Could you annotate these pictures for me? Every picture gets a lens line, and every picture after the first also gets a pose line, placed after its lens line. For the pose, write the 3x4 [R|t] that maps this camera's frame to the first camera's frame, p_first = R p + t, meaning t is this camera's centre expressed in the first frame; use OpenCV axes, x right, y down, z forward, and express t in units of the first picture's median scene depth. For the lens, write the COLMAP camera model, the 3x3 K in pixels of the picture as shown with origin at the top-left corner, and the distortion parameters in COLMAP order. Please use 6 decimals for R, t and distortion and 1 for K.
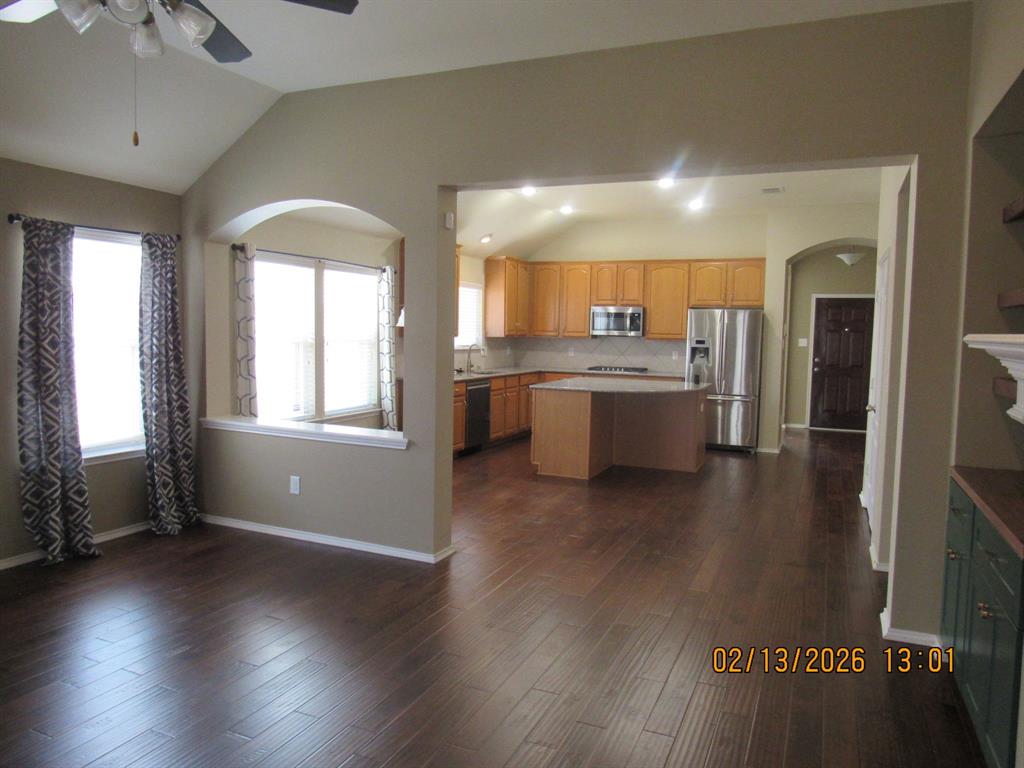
lens RADIAL K [[736.9, 0, 511.3], [0, 736.9, 386.3], [0, 0, 1]] dist [-0.042355, 0.003185]
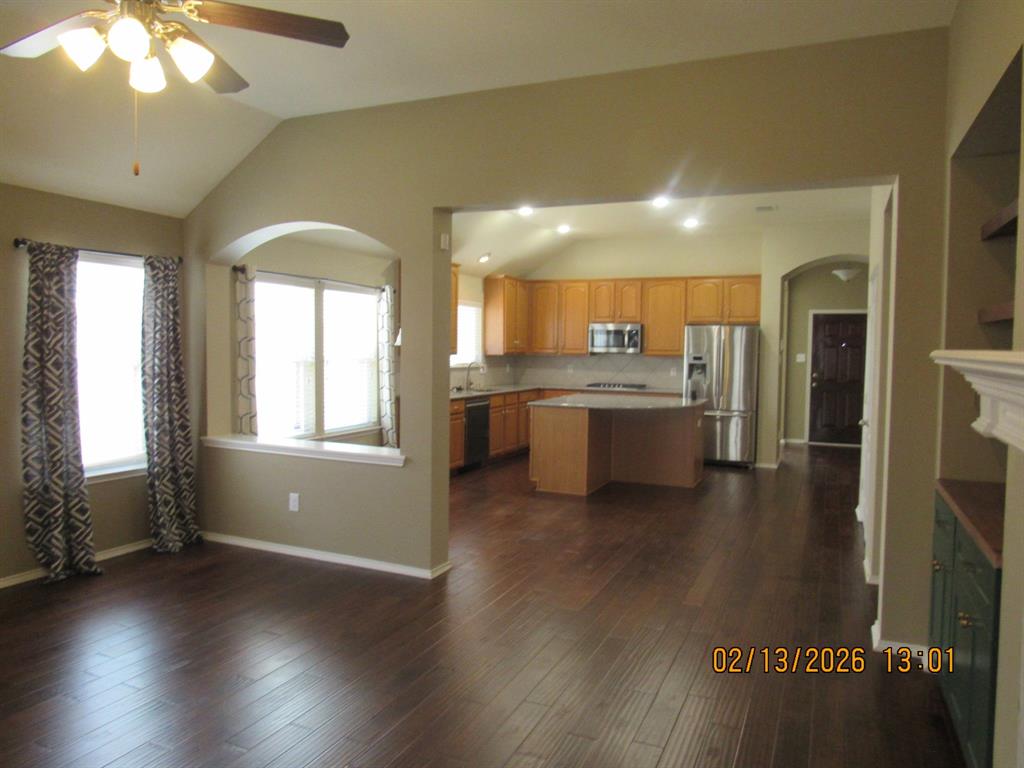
lens RADIAL K [[736.9, 0, 512.3], [0, 736.9, 385.2], [0, 0, 1]] dist [-0.042355, 0.003185]
pose [[0.999973, -0.006615, -0.003075, 0.006900], [0.006537, 0.999674, -0.024670, -0.000102], [0.003237, 0.024650, 0.999691, -0.010292]]
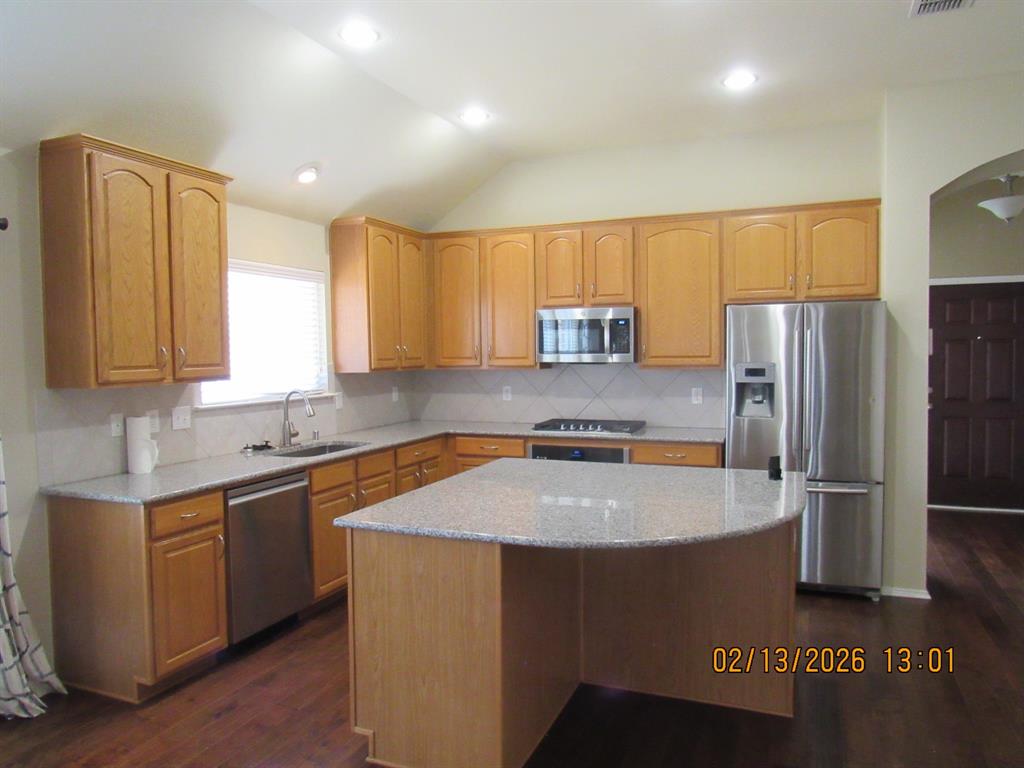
lens RADIAL K [[736.9, 0, 510.7], [0, 736.9, 383.1], [0, 0, 1]] dist [-0.042355, 0.003185]
pose [[0.999246, -0.032719, 0.020881, 0.101773], [0.033388, 0.998913, -0.032514, -0.050776], [-0.019794, 0.033187, 0.999253, 0.620207]]
